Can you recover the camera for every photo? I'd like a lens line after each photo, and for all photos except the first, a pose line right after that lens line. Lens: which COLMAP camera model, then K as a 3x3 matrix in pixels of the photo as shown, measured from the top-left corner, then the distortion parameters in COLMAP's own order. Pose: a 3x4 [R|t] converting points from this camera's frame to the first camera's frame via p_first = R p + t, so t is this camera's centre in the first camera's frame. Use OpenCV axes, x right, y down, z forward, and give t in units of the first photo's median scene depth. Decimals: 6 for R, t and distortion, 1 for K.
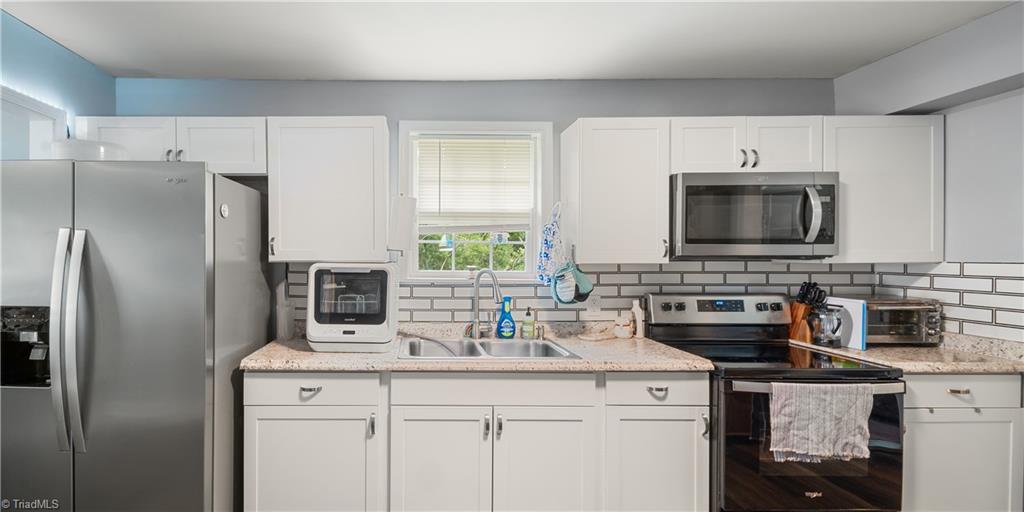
lens RADIAL K [[414.5, 0, 394.8], [0, 414.5, 252.5], [0, 0, 1]] dist [-0.000464, -0.003054]
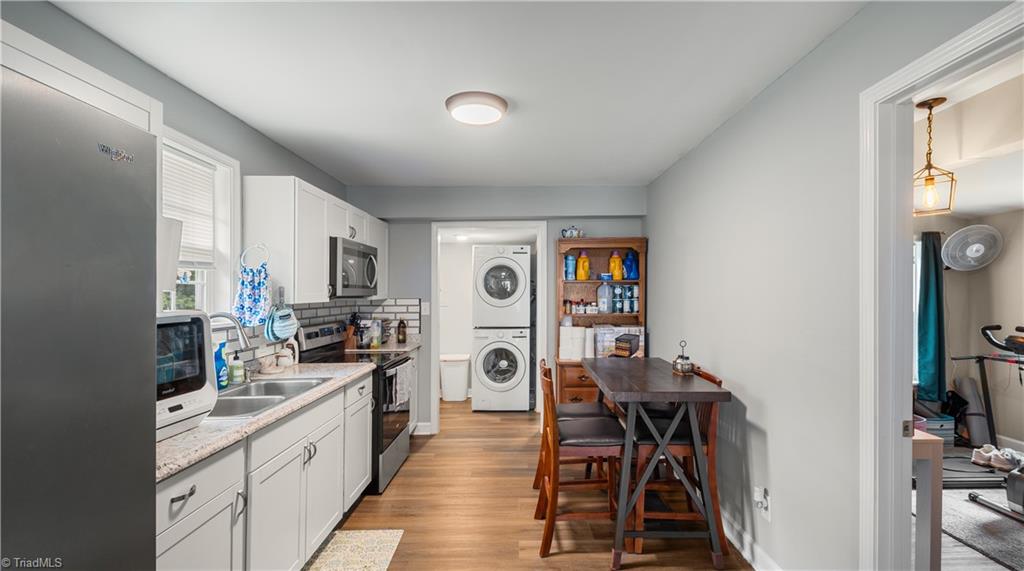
lens RADIAL K [[459.2, 0, 541.8], [0, 459.2, 292.4], [0, 0, 1]] dist [0.000586, 0.000021]
pose [[-0.068507, 0.001908, 0.997649, -0.882770], [-0.002772, 0.999994, -0.002103, -0.003890], [-0.997647, -0.002910, -0.068501, 0.408948]]
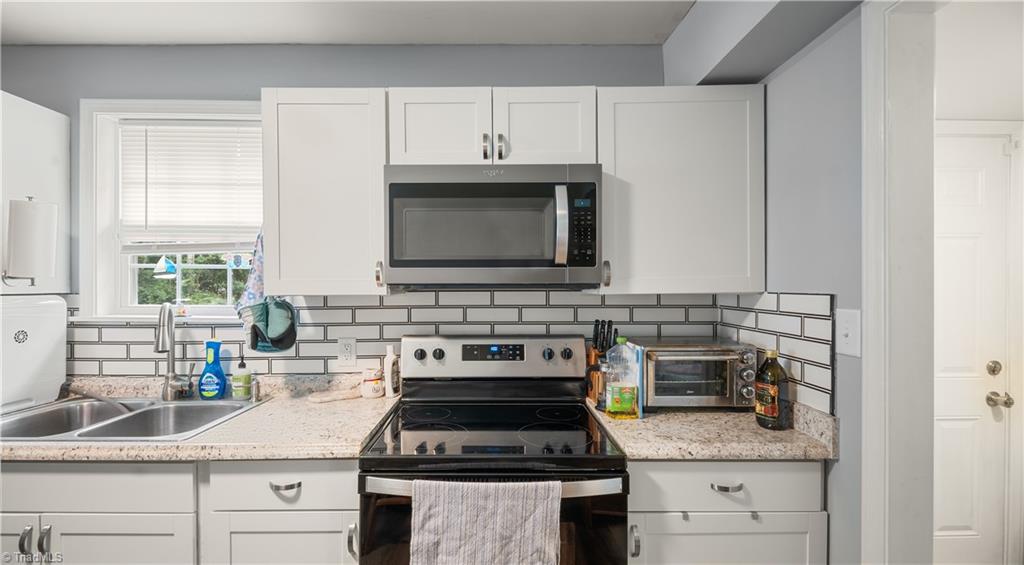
lens RADIAL K [[430.9, 0, 491.2], [0, 430.9, 279.7], [0, 0, 1]] dist [0.001712, -0.000311]
pose [[0.999470, -0.001721, 0.032511, 0.819232], [0.001836, 0.999992, -0.003488, 0.002975], [-0.032505, 0.003546, 0.999465, 0.259930]]
